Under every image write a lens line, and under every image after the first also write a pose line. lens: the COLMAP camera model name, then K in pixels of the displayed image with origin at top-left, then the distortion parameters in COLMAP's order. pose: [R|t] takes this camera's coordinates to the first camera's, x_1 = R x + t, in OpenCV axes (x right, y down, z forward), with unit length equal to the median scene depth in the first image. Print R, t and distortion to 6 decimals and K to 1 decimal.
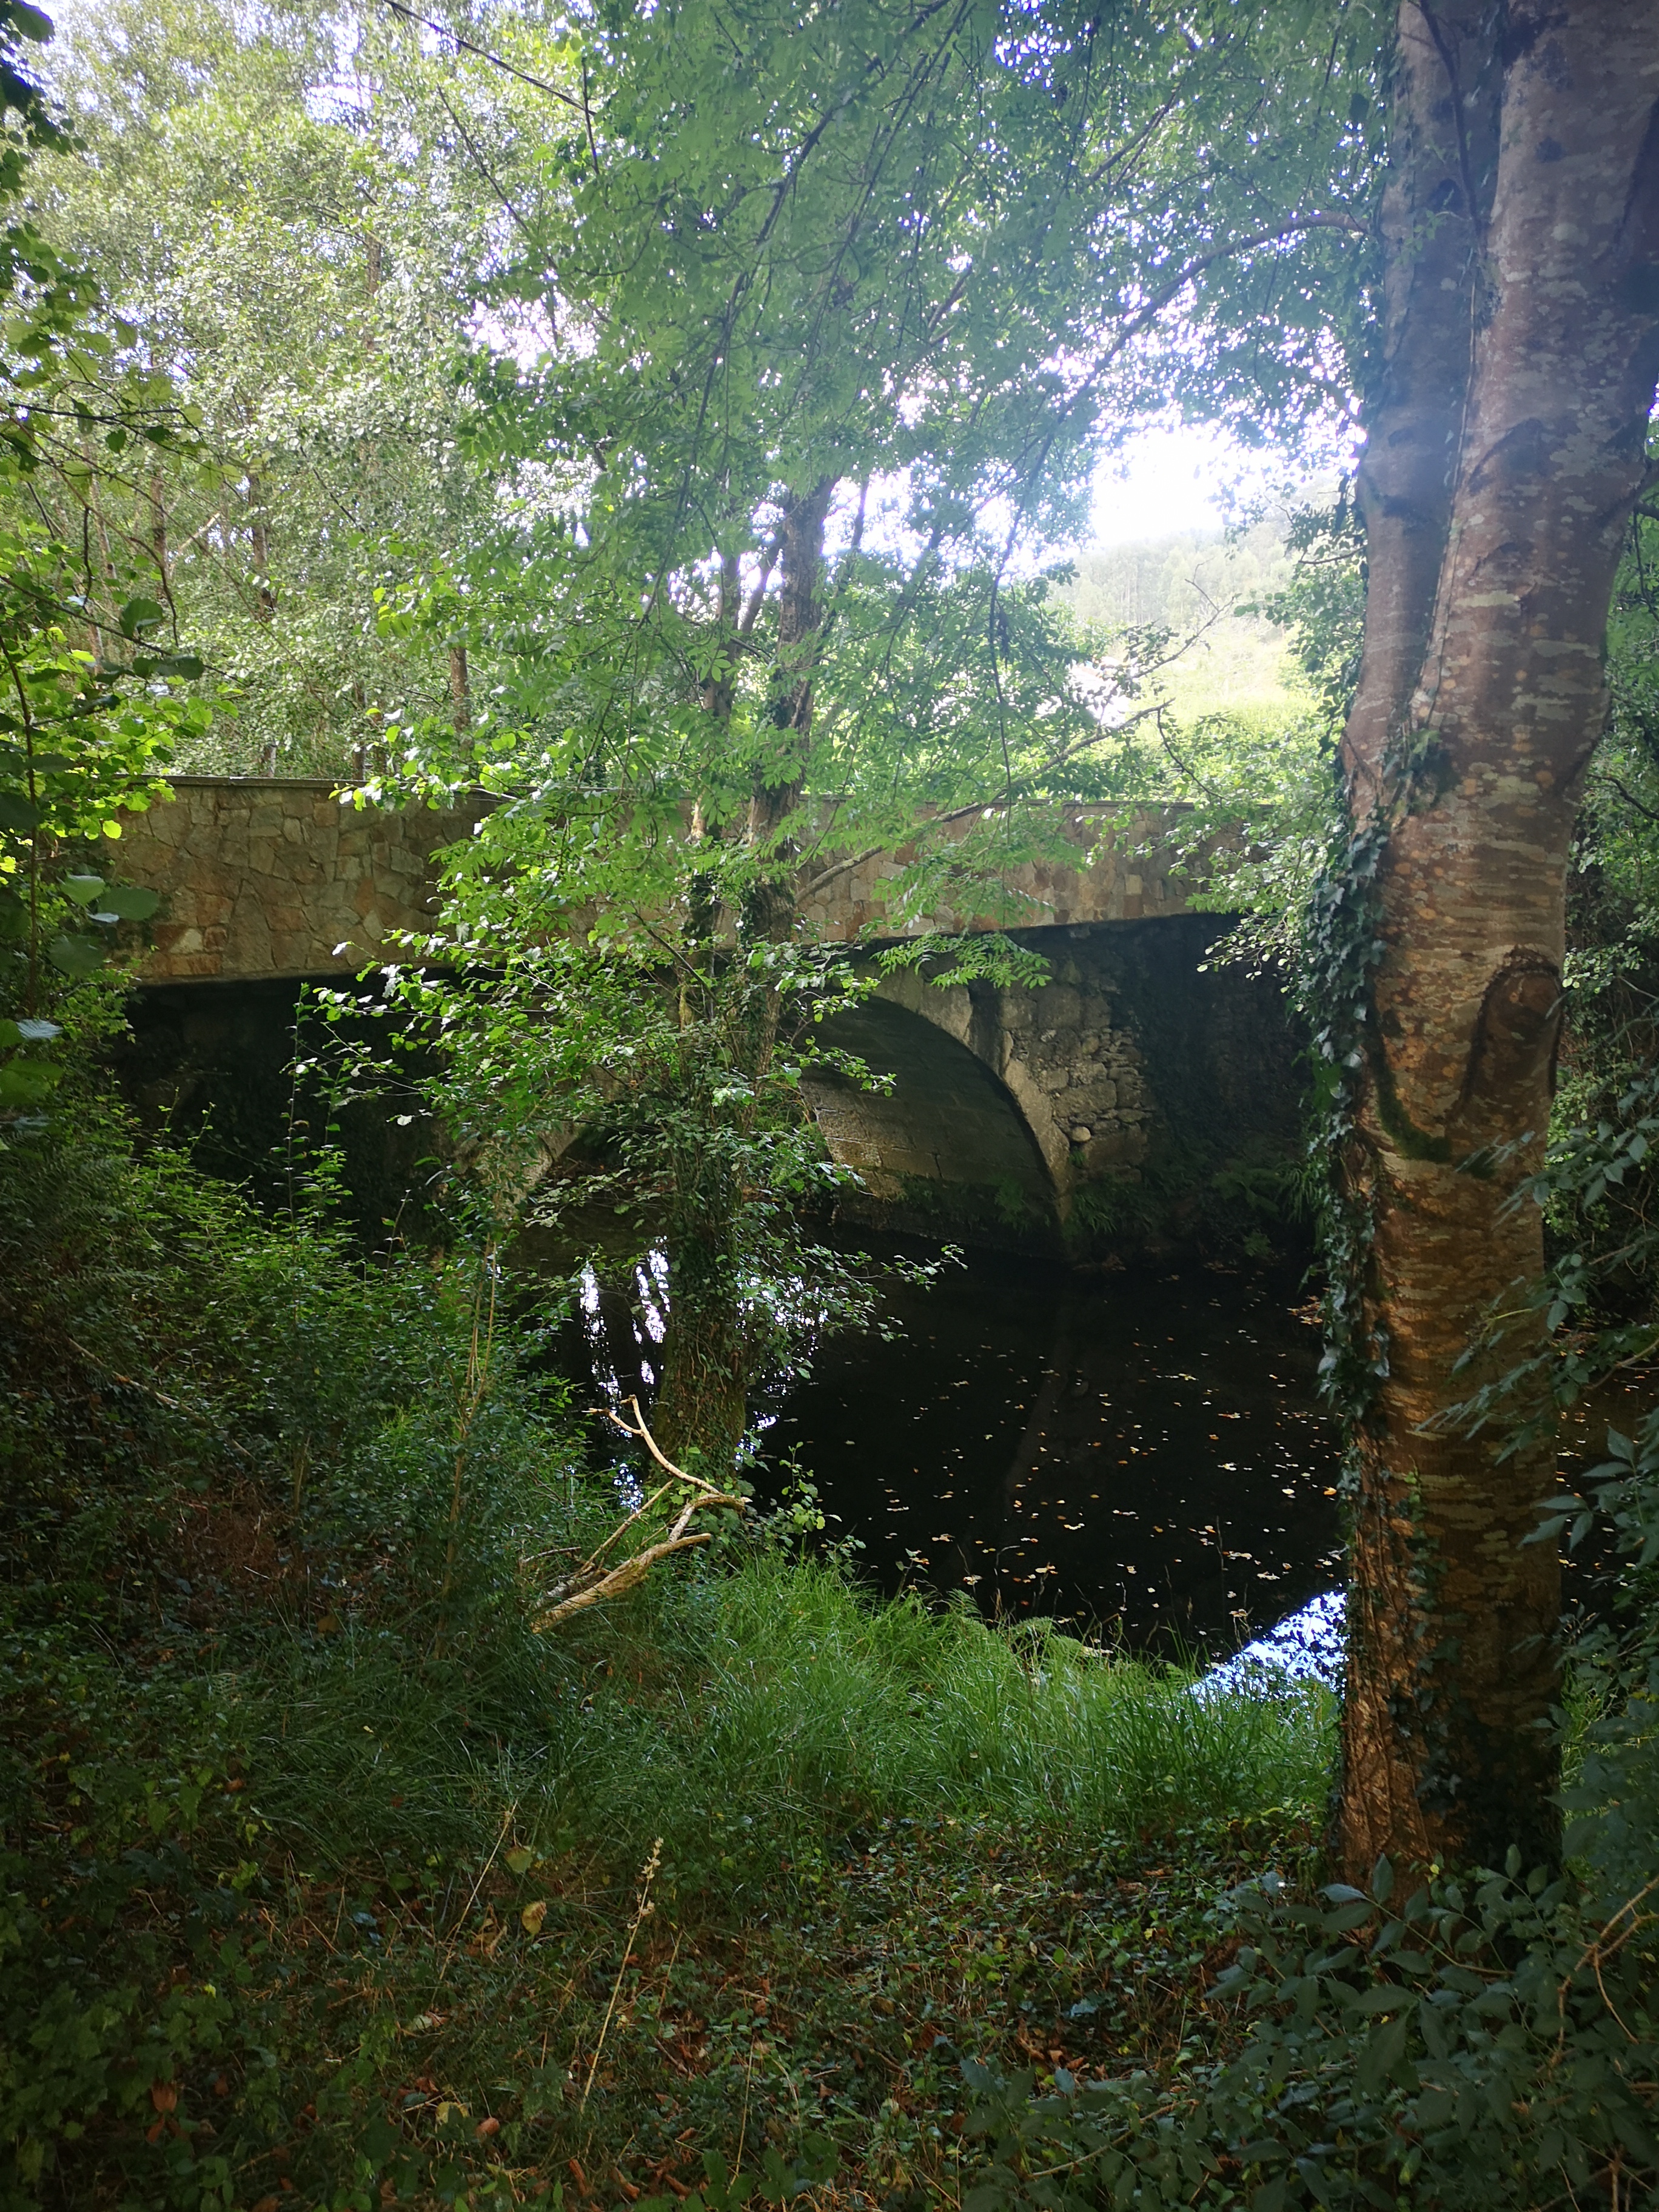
lens RADIAL K [[1714.6, 0, 834.2], [0, 1714.6, 1116.2], [0, 0, 1]] dist [0.042411, 0.000303]
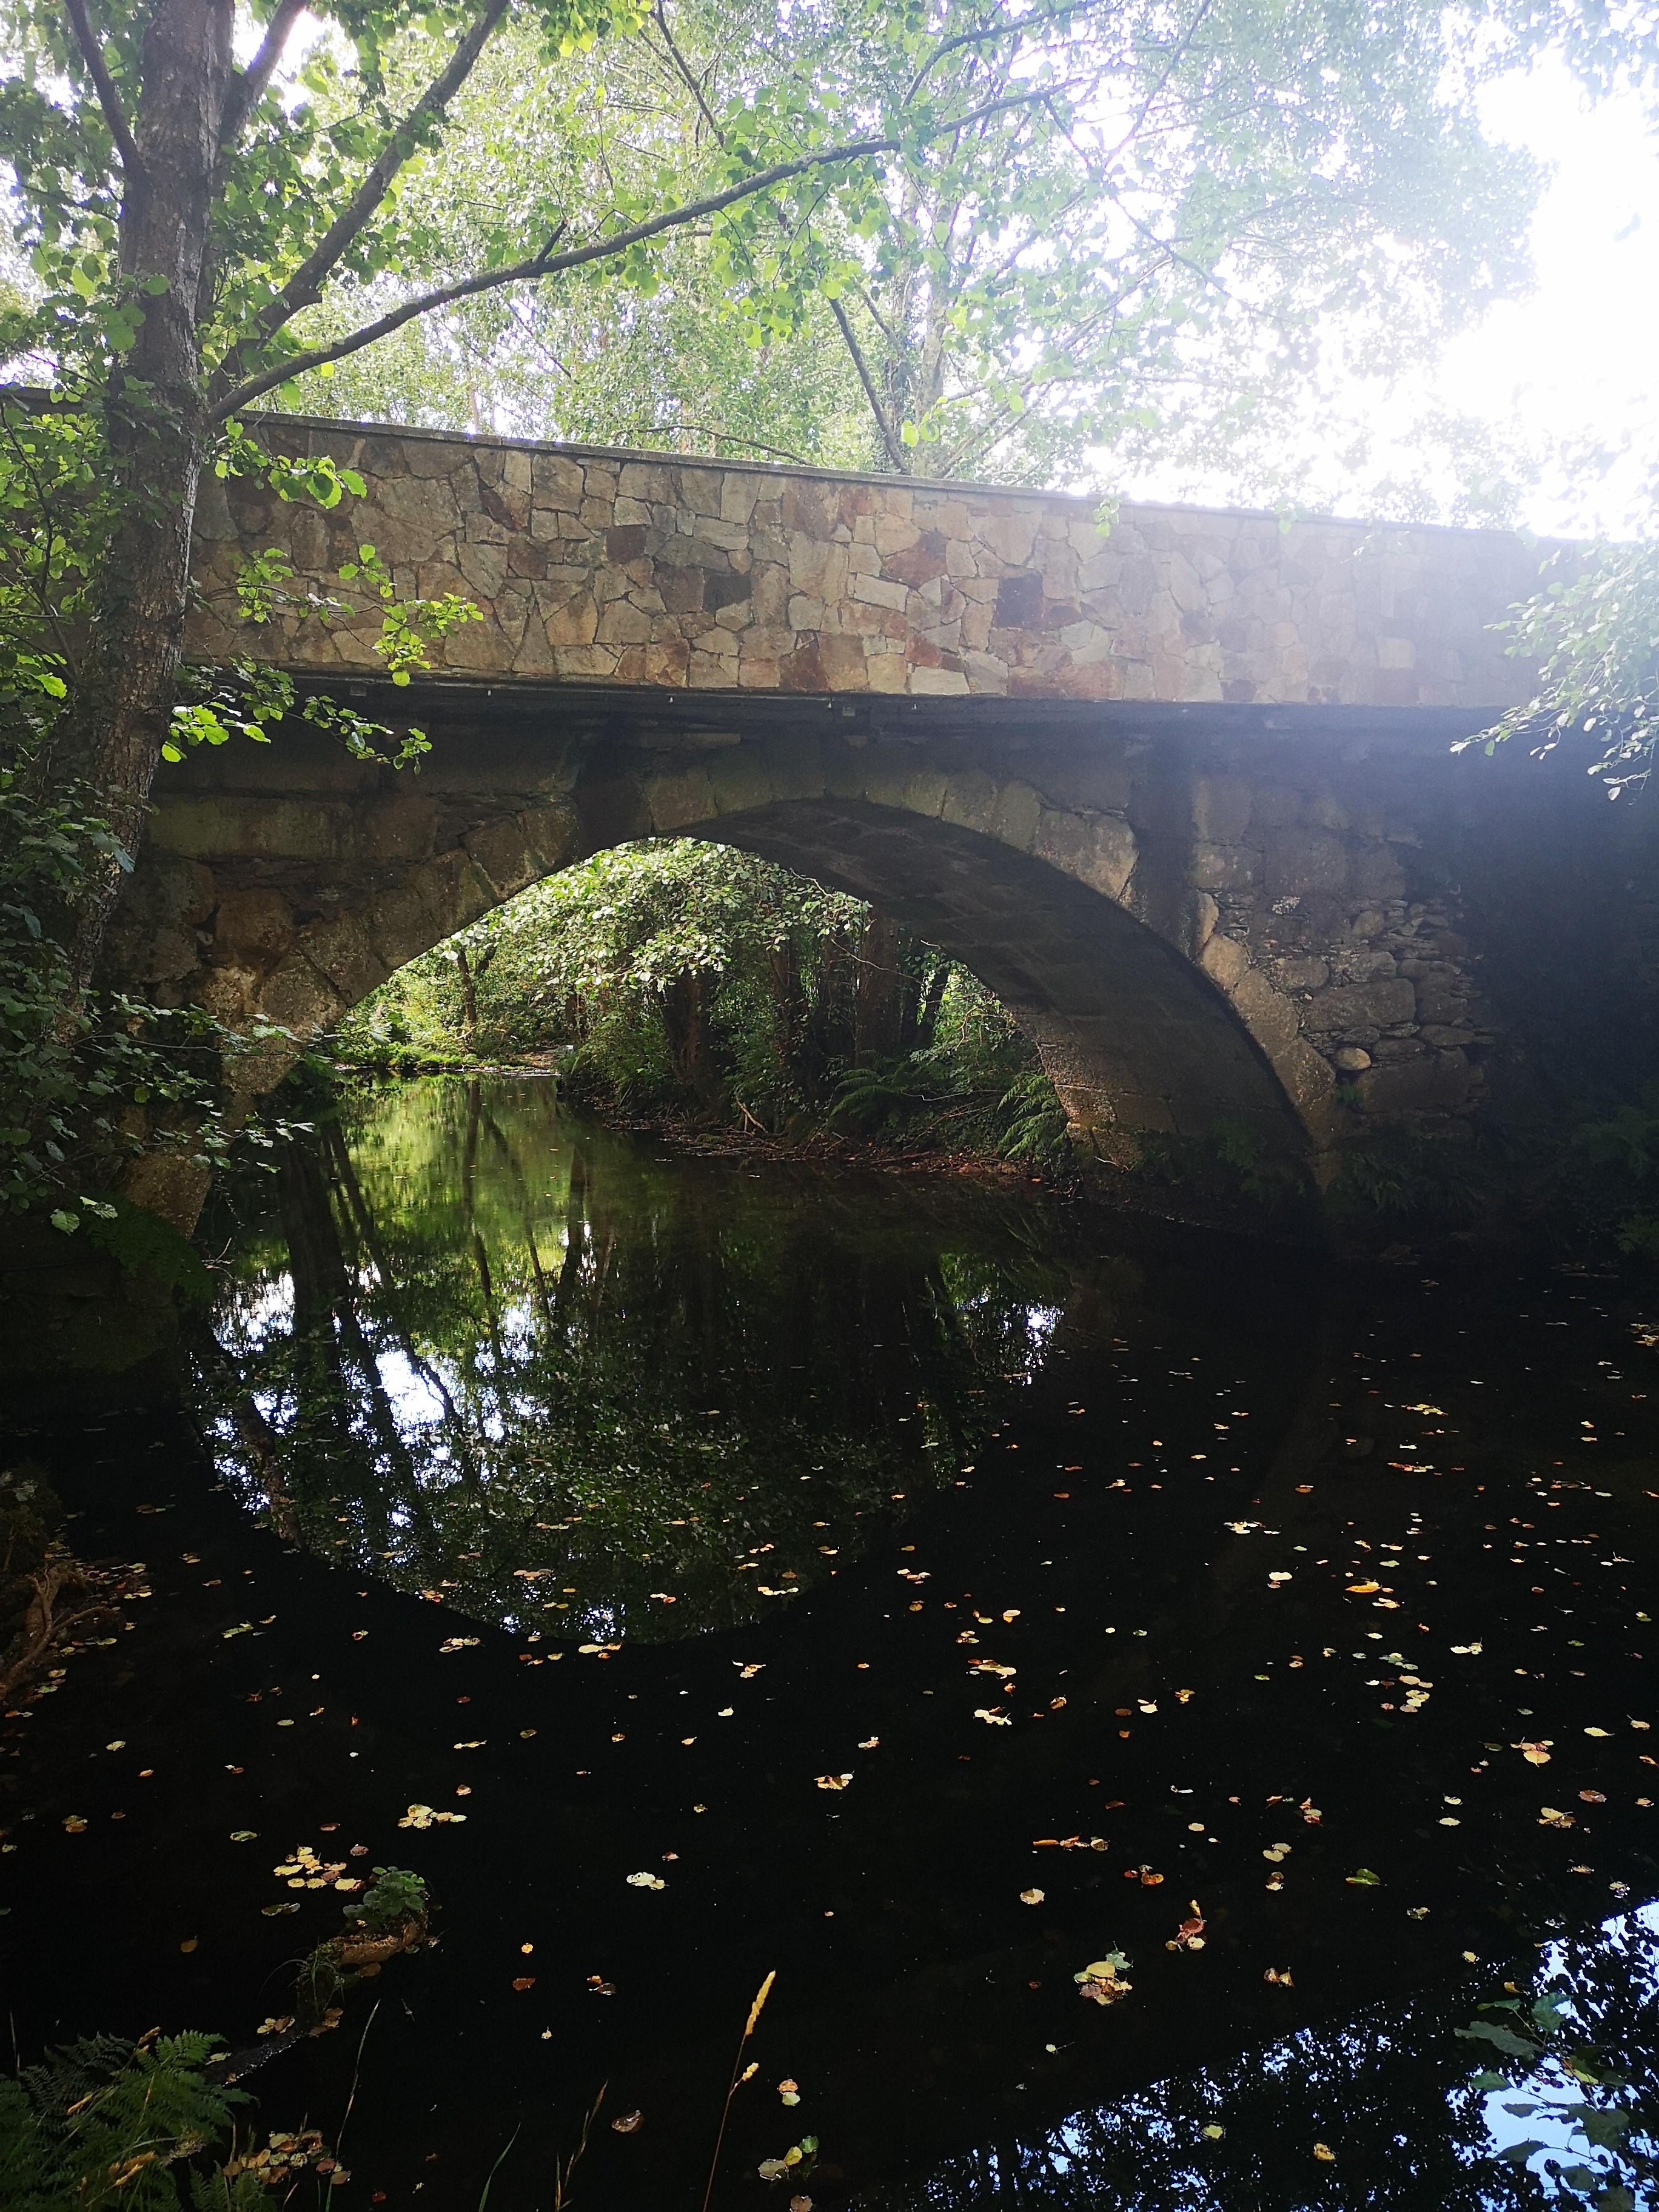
lens RADIAL K [[1714.6, 0, 829.6], [0, 1714.6, 1105.5], [0, 0, 1]] dist [0.042411, 0.000303]
pose [[0.923772, 0.013299, -0.382713, 0.254493], [-0.035091, 0.998132, -0.050016, 0.082805], [0.381333, 0.059633, 0.922512, 0.370458]]
